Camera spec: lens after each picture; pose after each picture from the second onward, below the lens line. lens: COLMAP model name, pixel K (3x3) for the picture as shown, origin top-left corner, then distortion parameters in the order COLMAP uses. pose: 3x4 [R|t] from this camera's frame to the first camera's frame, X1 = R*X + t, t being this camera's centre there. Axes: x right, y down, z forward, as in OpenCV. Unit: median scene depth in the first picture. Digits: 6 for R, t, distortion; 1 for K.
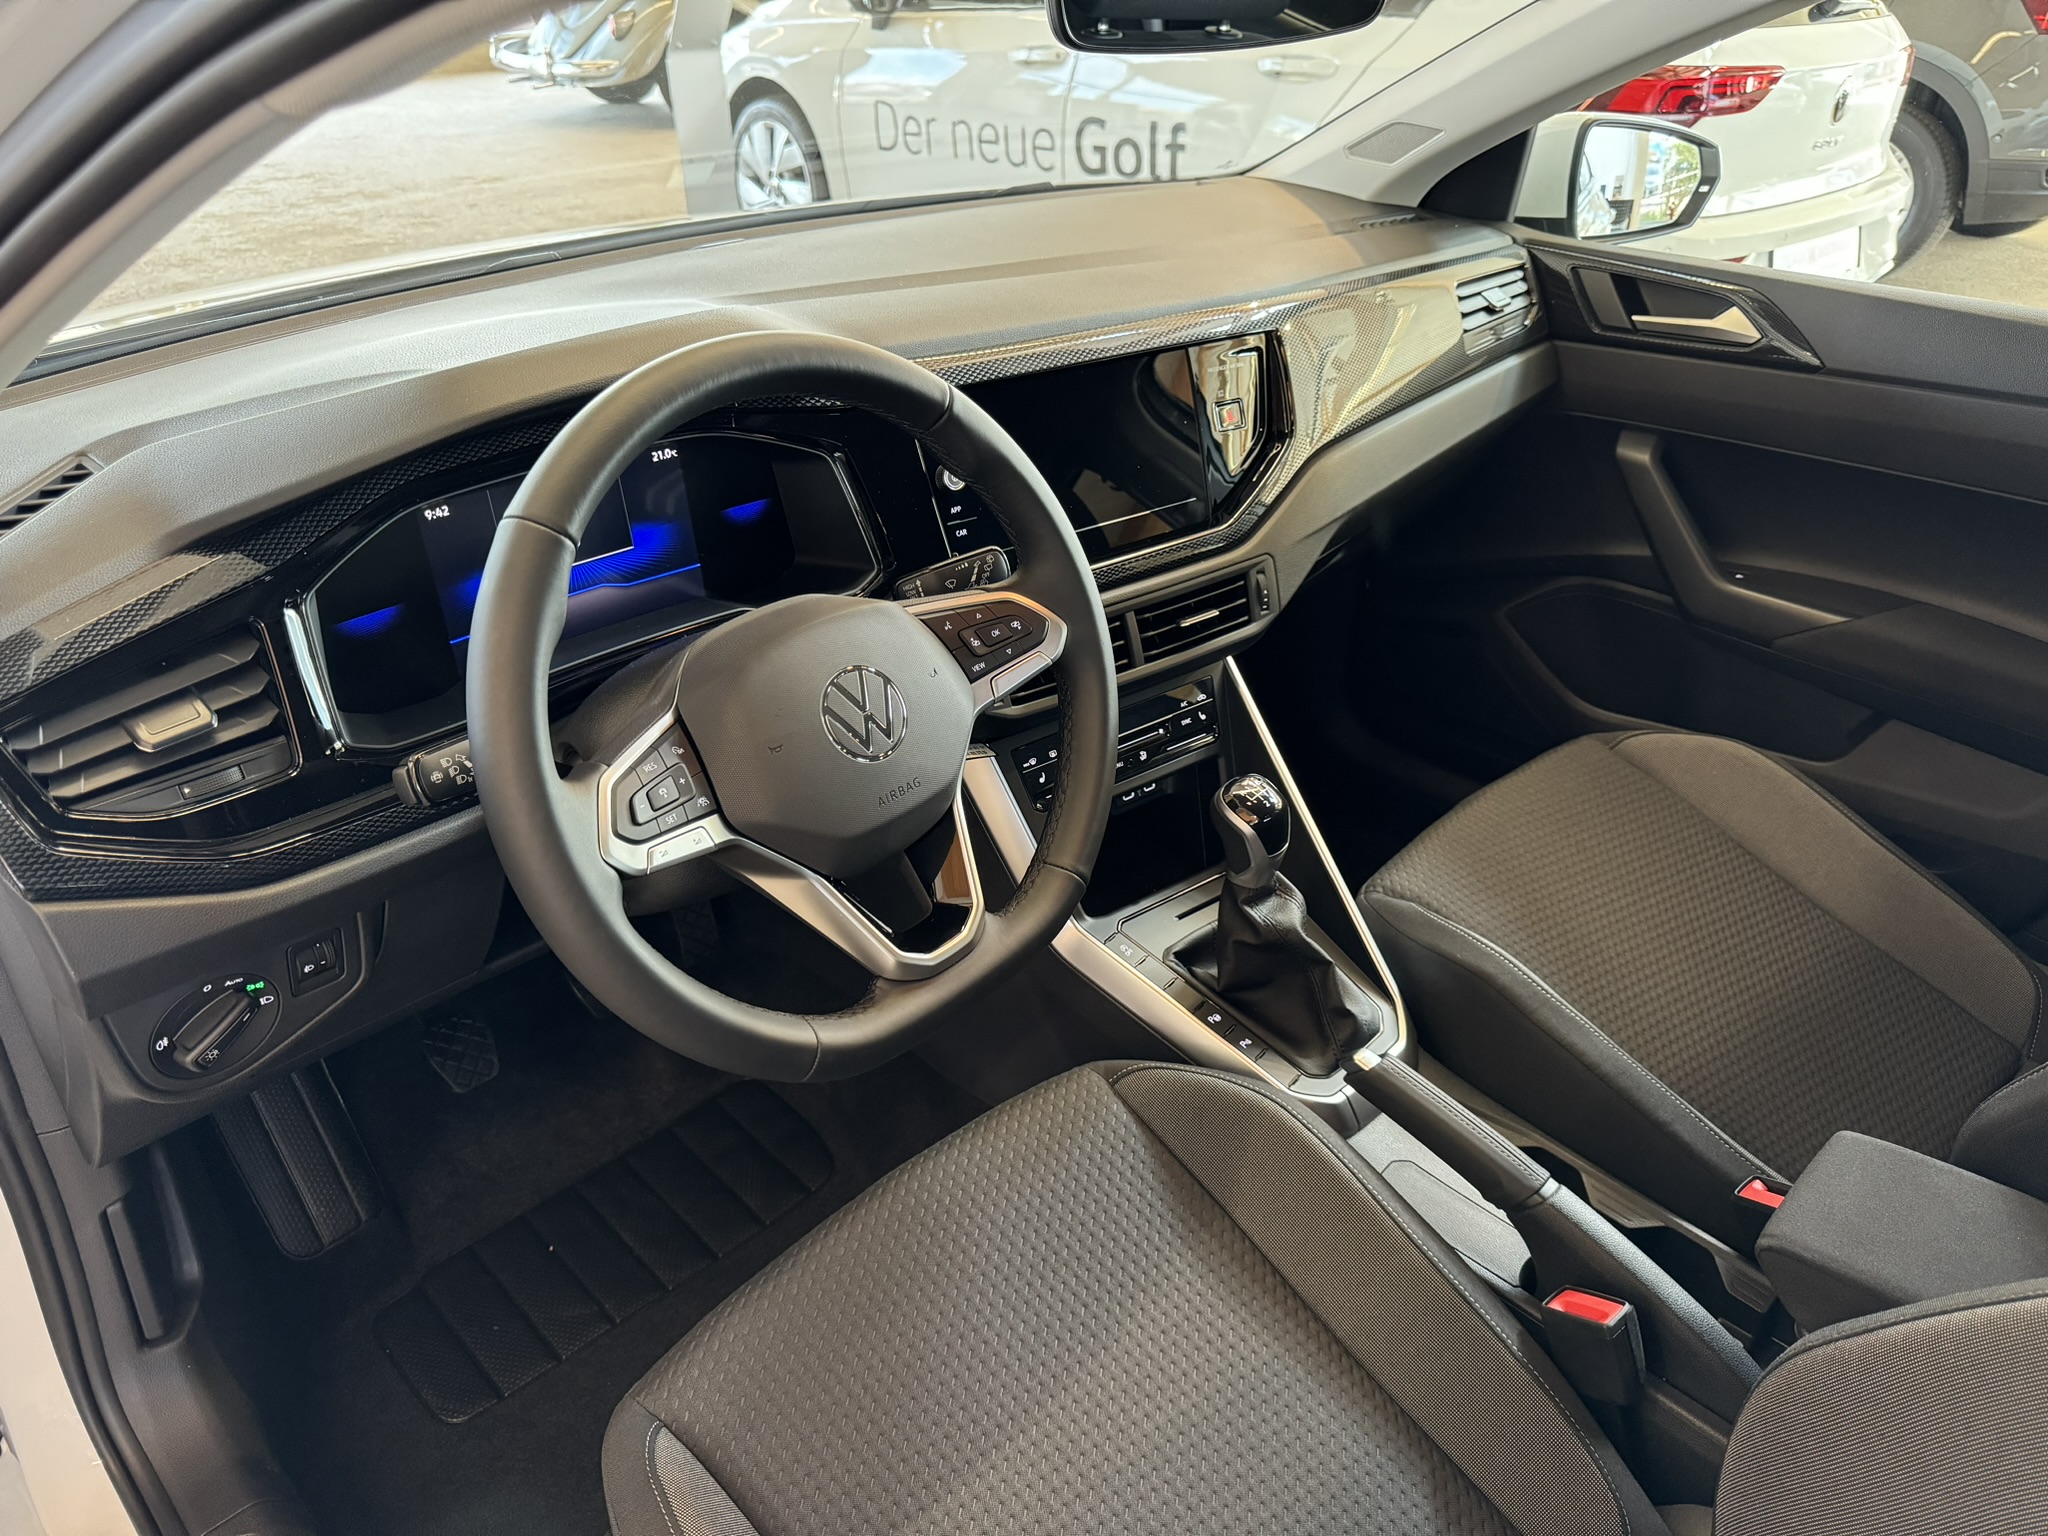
lens RADIAL K [[1431.1, 0, 1024.0], [0, 1431.1, 768.0], [0, 0, 1]] dist [0.027353, 0.000440]
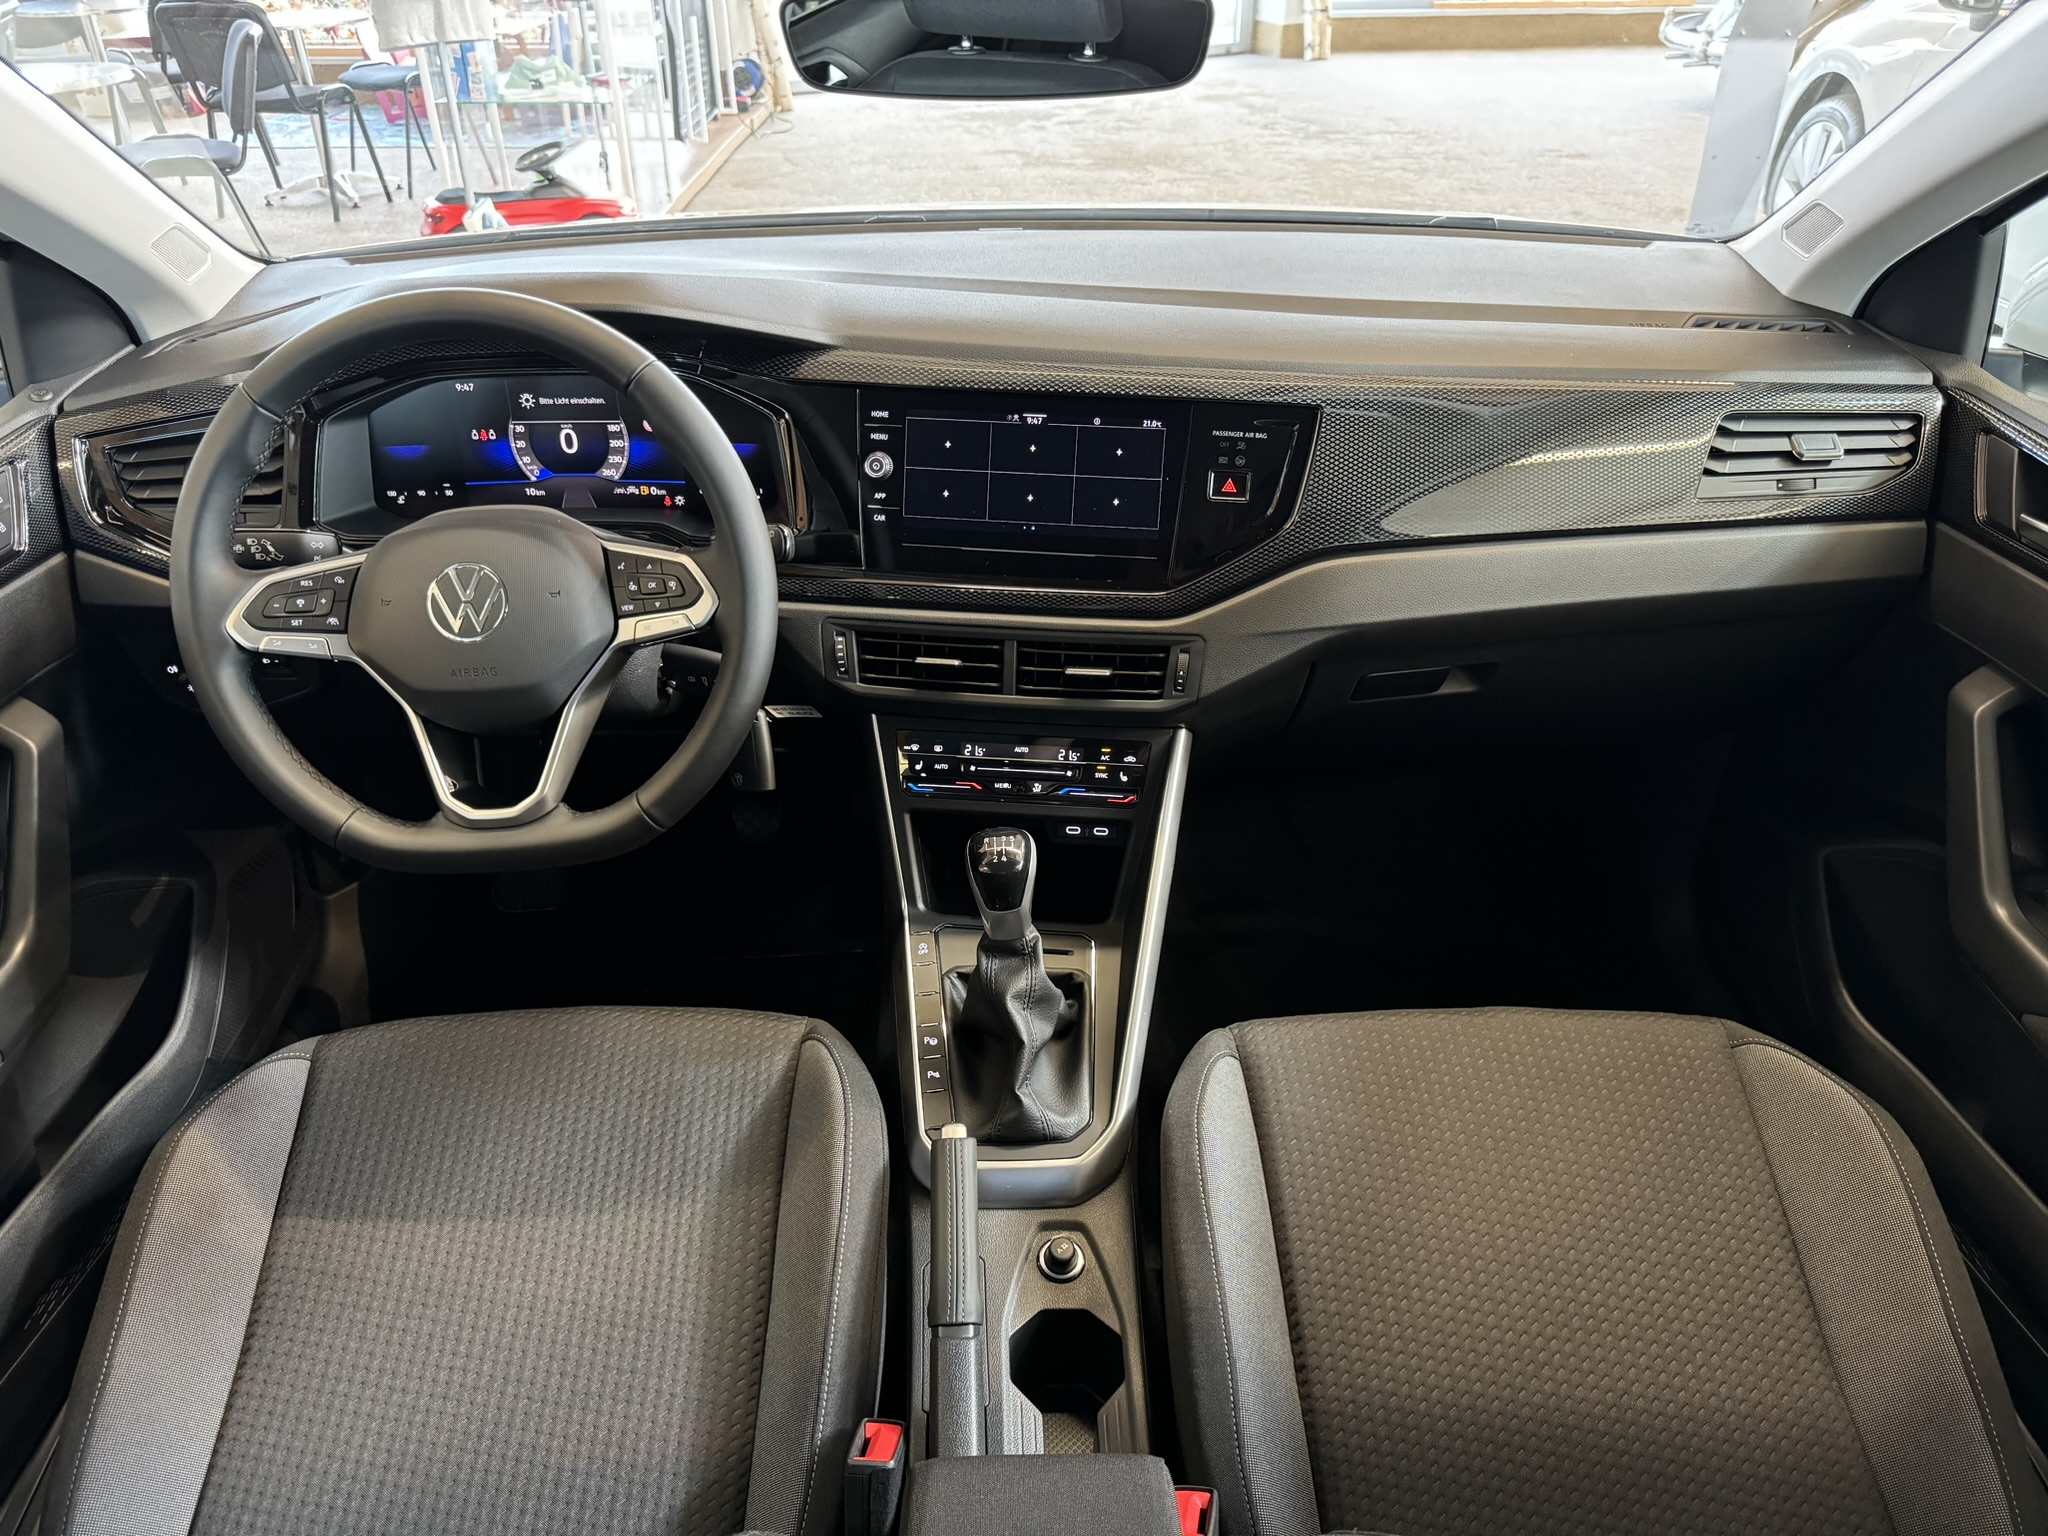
lens RADIAL K [[1446.6, 0, 1054.2], [0, 1446.6, 769.5], [0, 0, 1]] dist [0.010533, -0.059302]
pose [[0.727856, 0.361824, -0.582502, 0.719009], [-0.347936, 0.926860, 0.140965, -0.177939], [0.590902, 0.100071, 0.800512, 0.216033]]
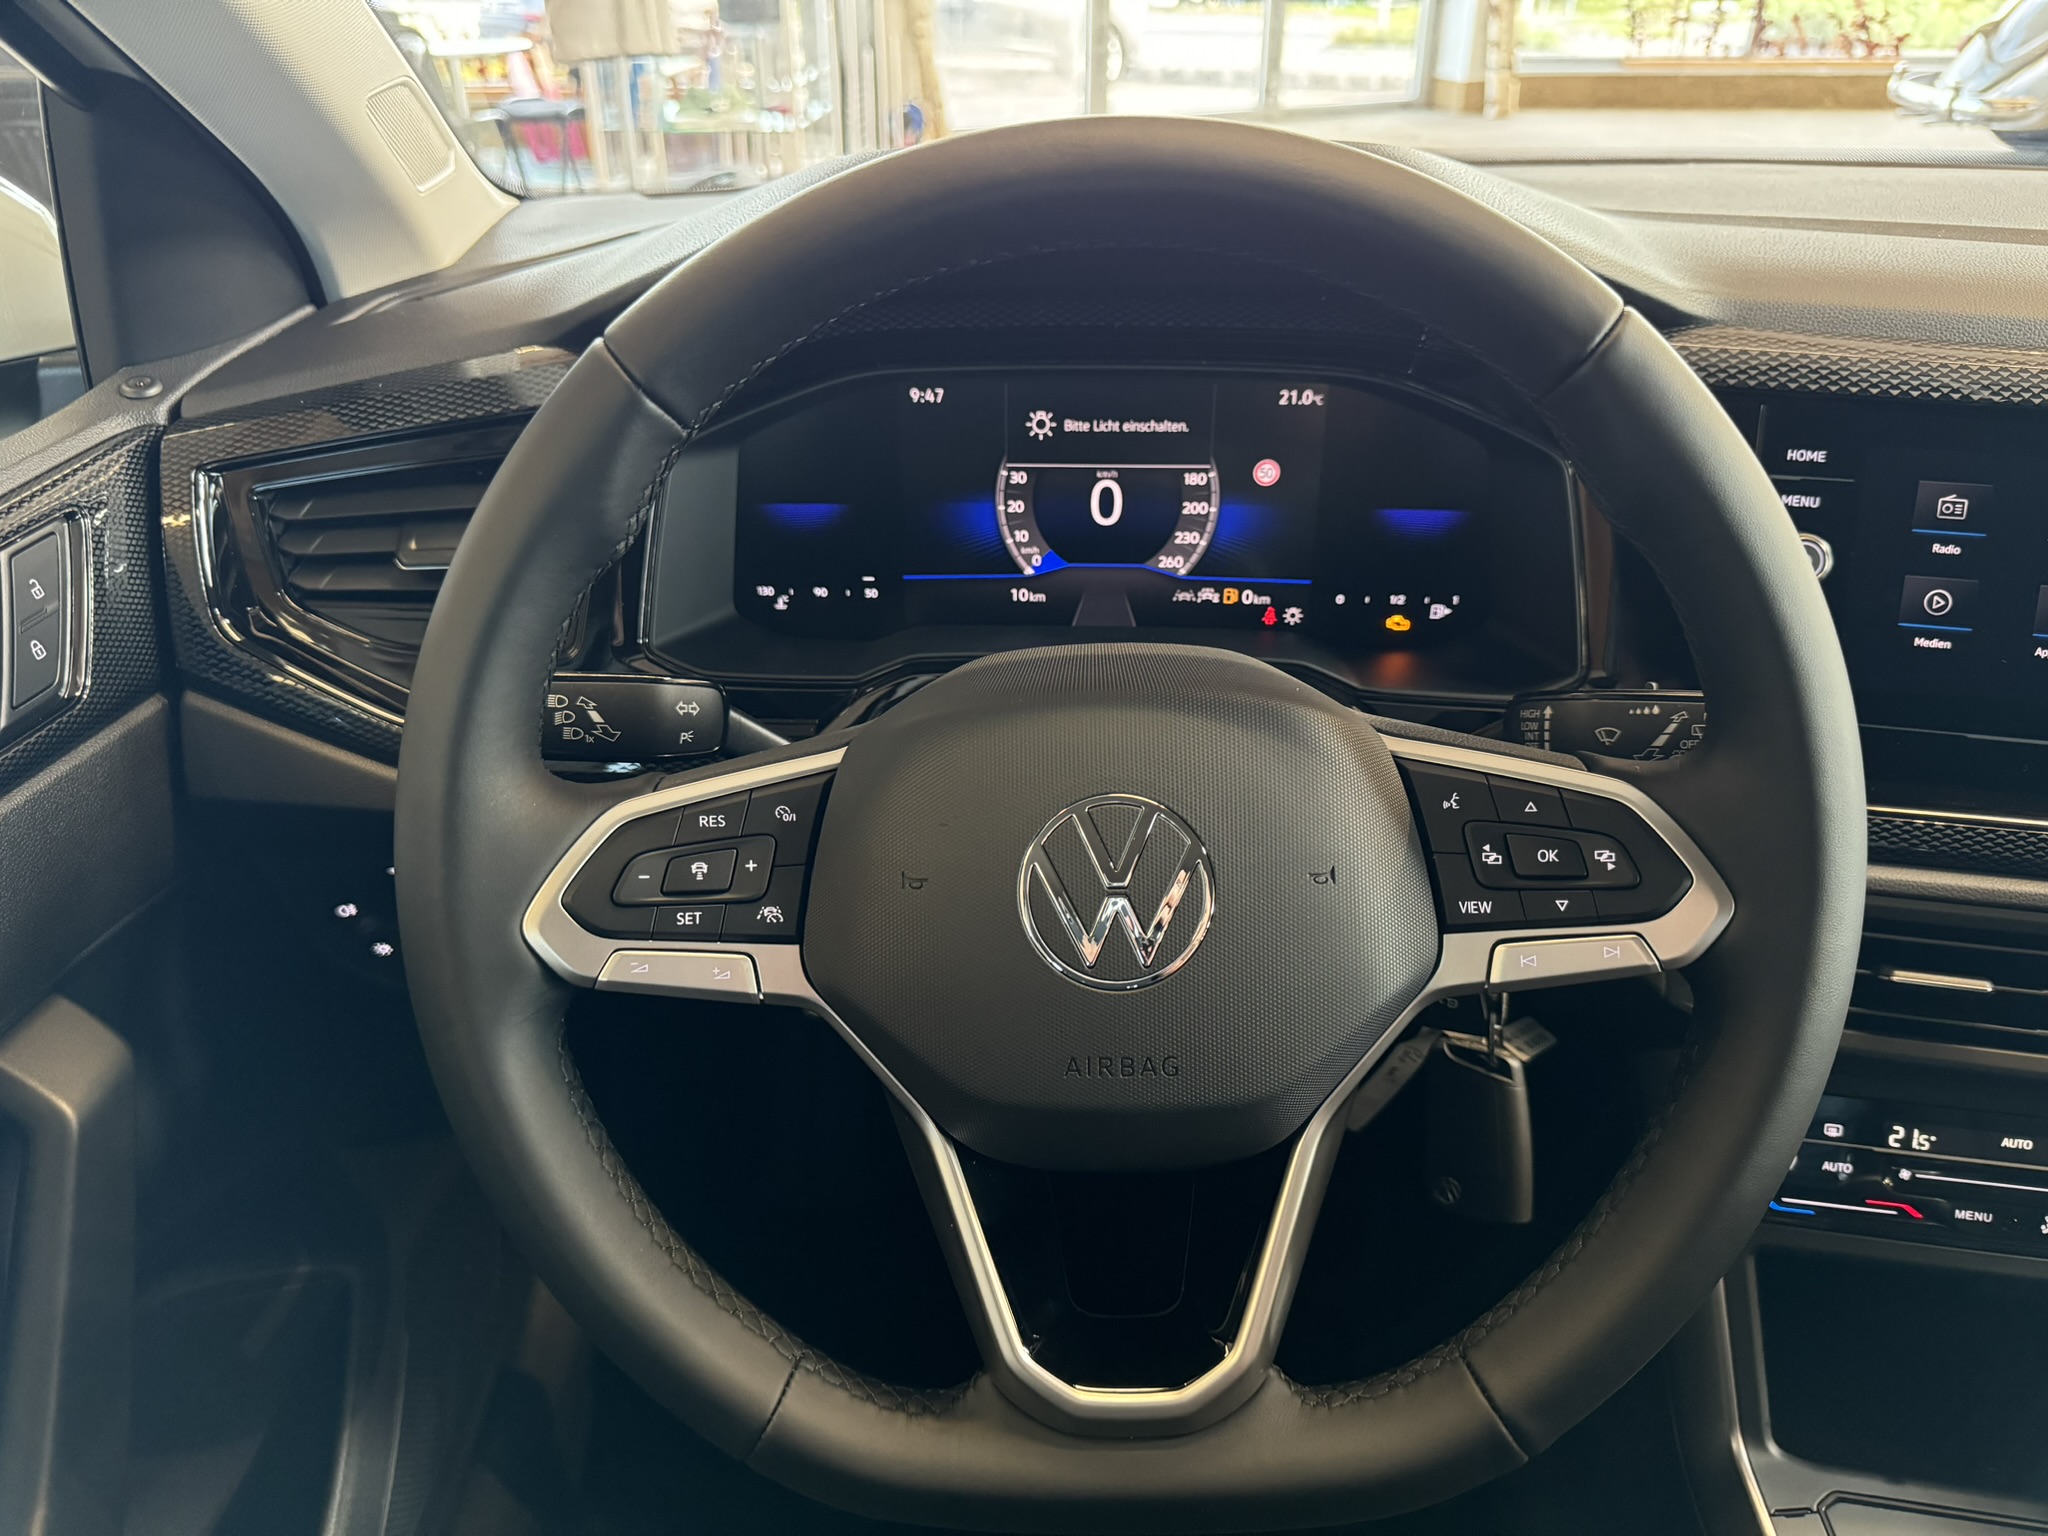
lens RADIAL K [[1458.4, 0, 1005.1], [0, 1458.4, 734.3], [0, 0, 1]] dist [0.096393, -0.215717]
pose [[0.661389, 0.342828, -0.667108, 0.129032], [-0.369487, 0.922941, 0.107981, -0.090228], [0.652720, 0.175071, 0.737093, 0.406237]]
